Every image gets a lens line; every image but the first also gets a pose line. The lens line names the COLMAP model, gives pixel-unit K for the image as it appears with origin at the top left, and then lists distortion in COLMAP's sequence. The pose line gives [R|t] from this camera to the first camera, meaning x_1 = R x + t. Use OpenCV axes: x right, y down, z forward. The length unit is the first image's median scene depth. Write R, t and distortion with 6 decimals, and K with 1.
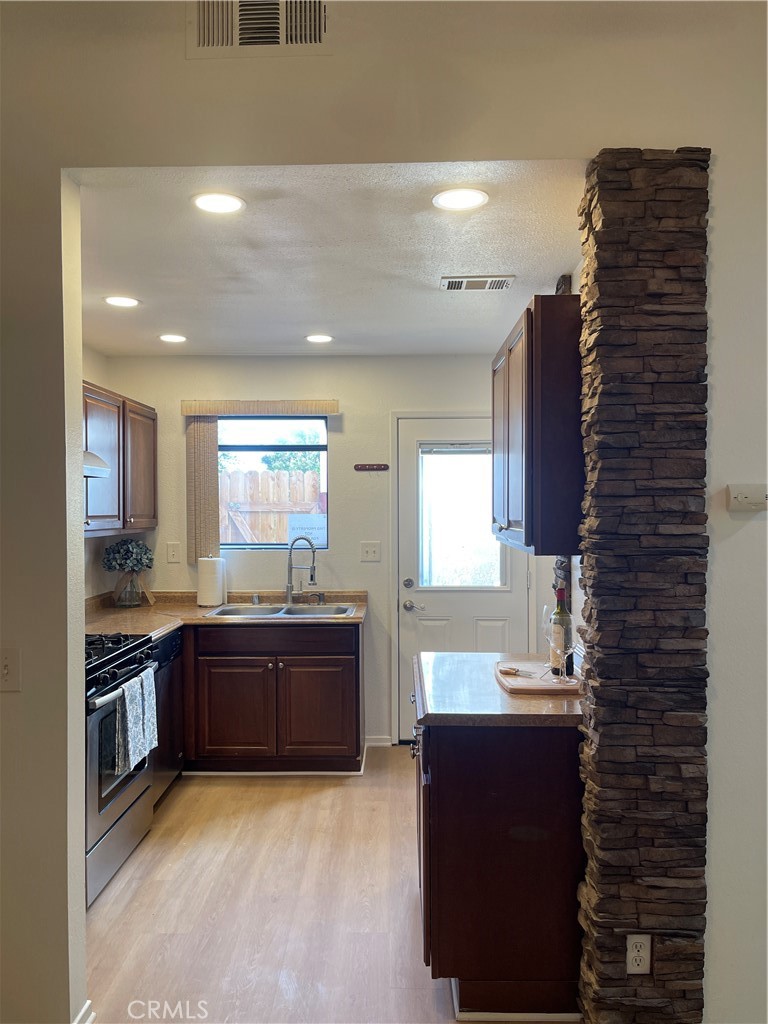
lens RADIAL K [[776.1, 0, 388.5], [0, 776.1, 513.7], [0, 0, 1]] dist [0.066861, -0.083174]
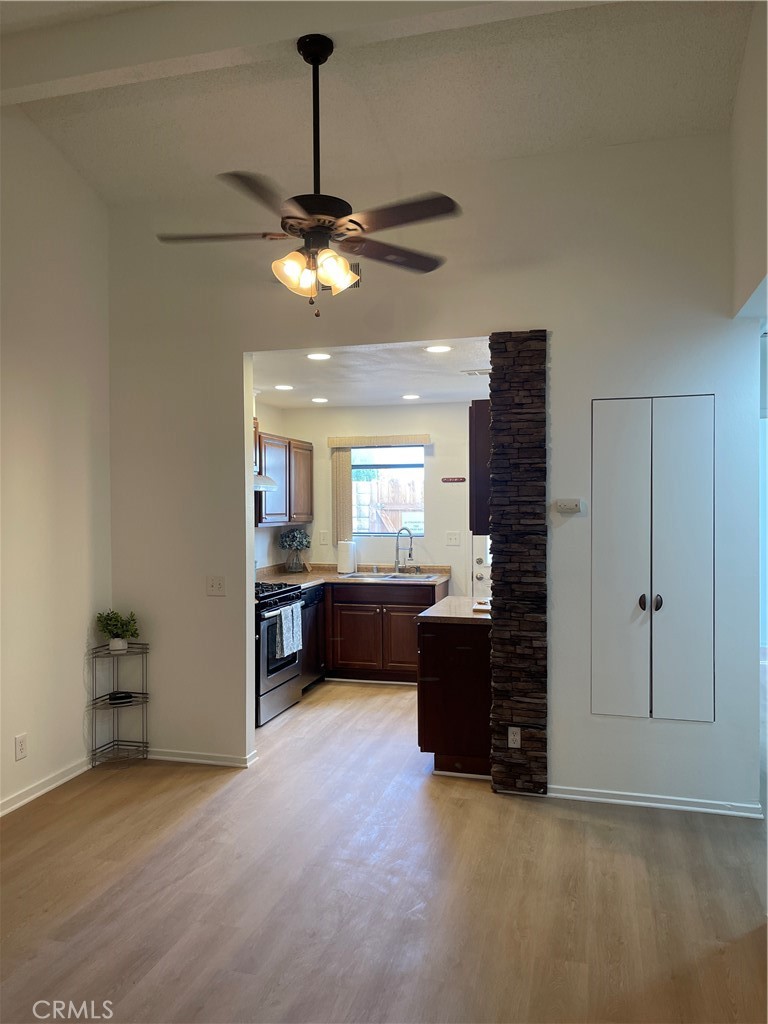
lens RADIAL K [[774.6, 0, 402.0], [0, 774.6, 508.6], [0, 0, 1]] dist [0.069601, -0.000089]
pose [[0.973408, 0.000529, -0.229076, 0.256008], [-0.001004, 0.999998, -0.001955, -0.004704], [0.229075, 0.002133, 0.973407, -0.504151]]
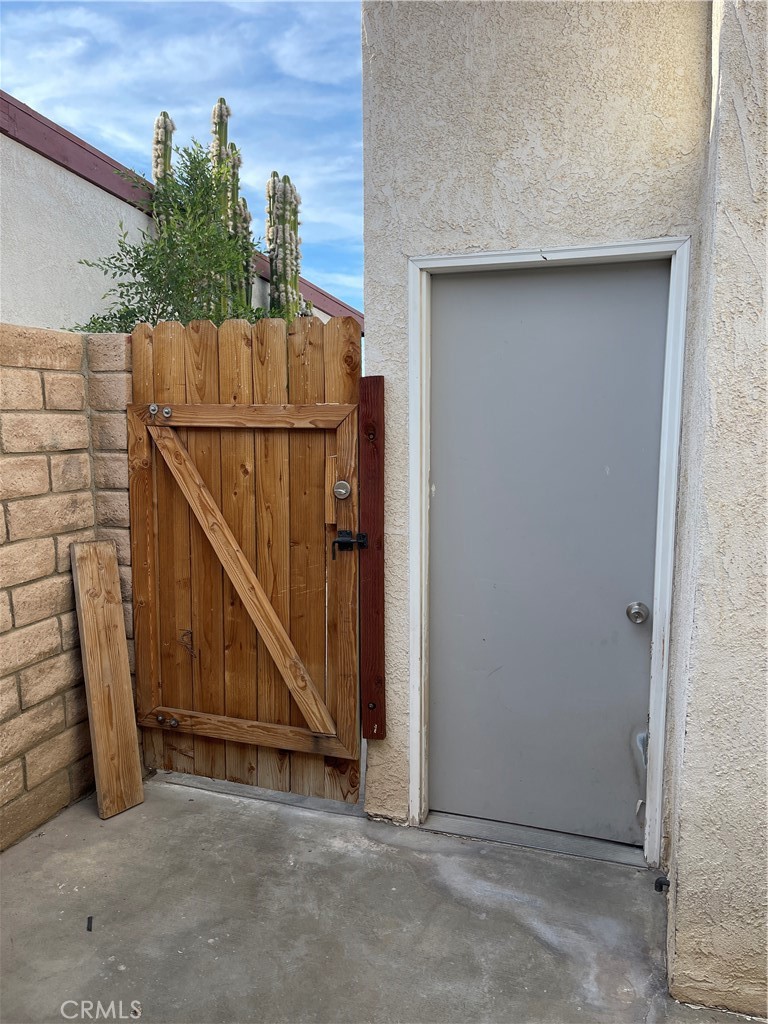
lens RADIAL K [[776.1, 0, 388.5], [0, 776.1, 513.7], [0, 0, 1]] dist [0.066861, -0.083174]
pose [[0.947756, 0.046140, -0.315642, 0.076658], [-0.010219, 0.993368, 0.114524, -0.010116], [0.318832, -0.105315, 0.941942, 1.207810]]
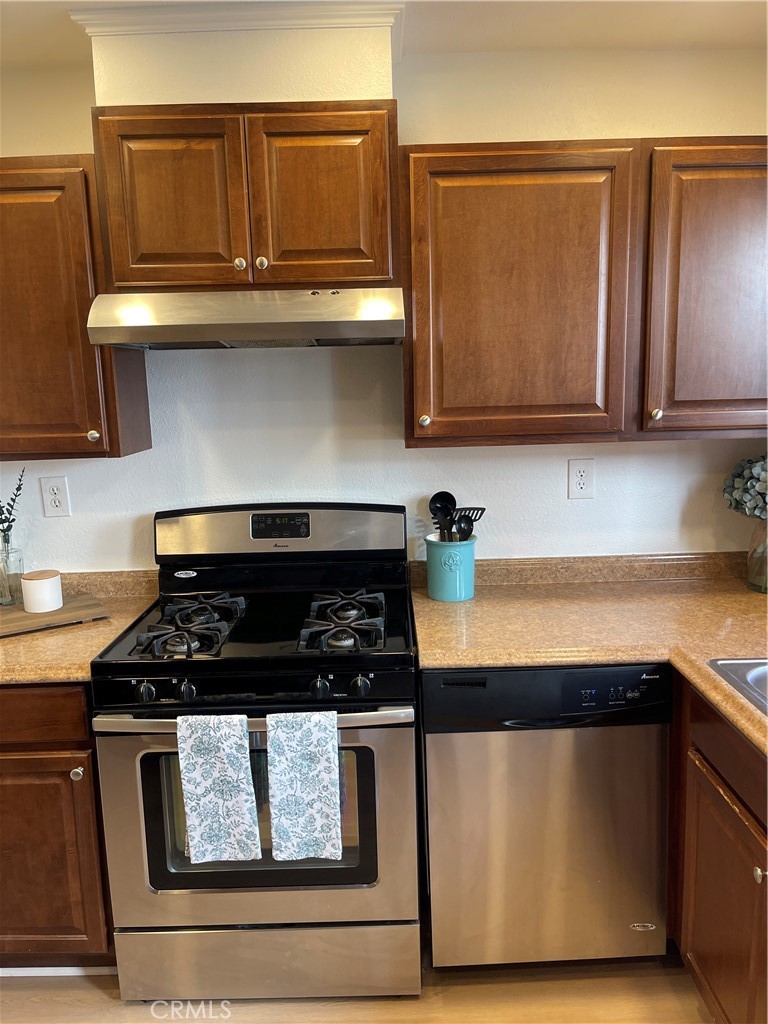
lens RADIAL K [[785.0, 0, 387.3], [0, 785.0, 510.7], [0, 0, 1]] dist [0.065351, -0.094908]
pose [[0.022708, 0.166794, -0.985730, 0.157968], [0.017940, 0.985758, 0.167212, -0.017421], [0.999581, -0.021481, 0.019393, 0.866948]]
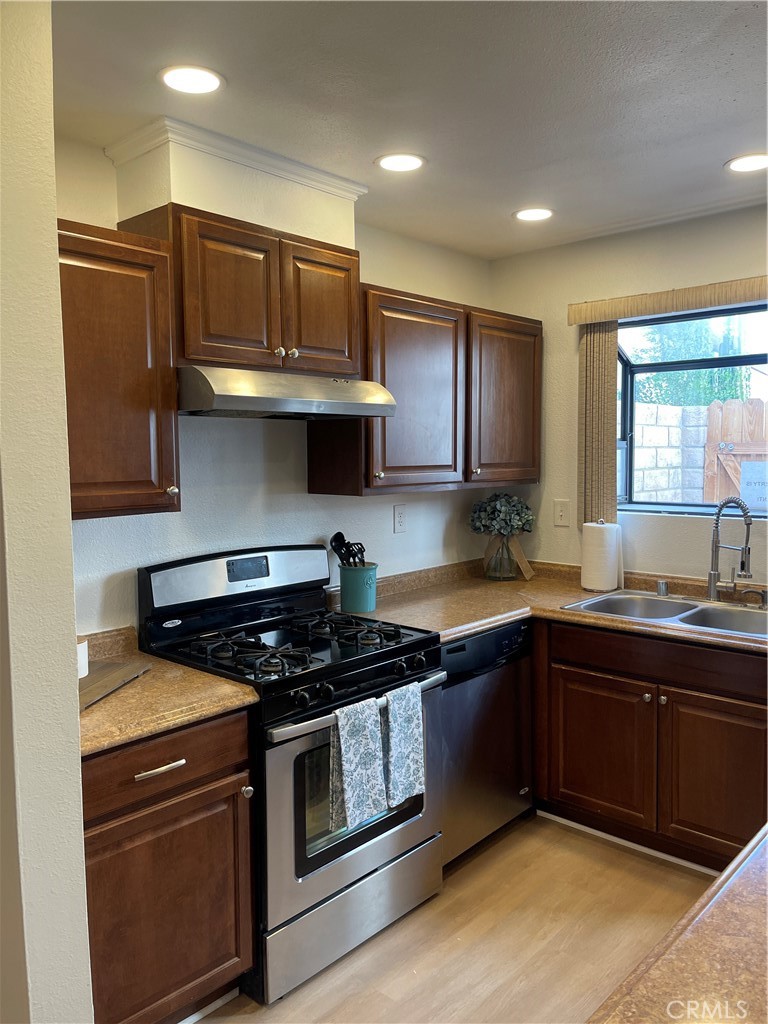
lens RADIAL K [[776.1, 0, 388.5], [0, 776.1, 513.7], [0, 0, 1]] dist [0.066861, -0.083174]
pose [[0.748221, 0.050062, -0.661558, 0.116066], [0.002002, 0.996974, 0.077709, -0.009638], [0.663447, -0.059469, 0.745857, 0.390954]]
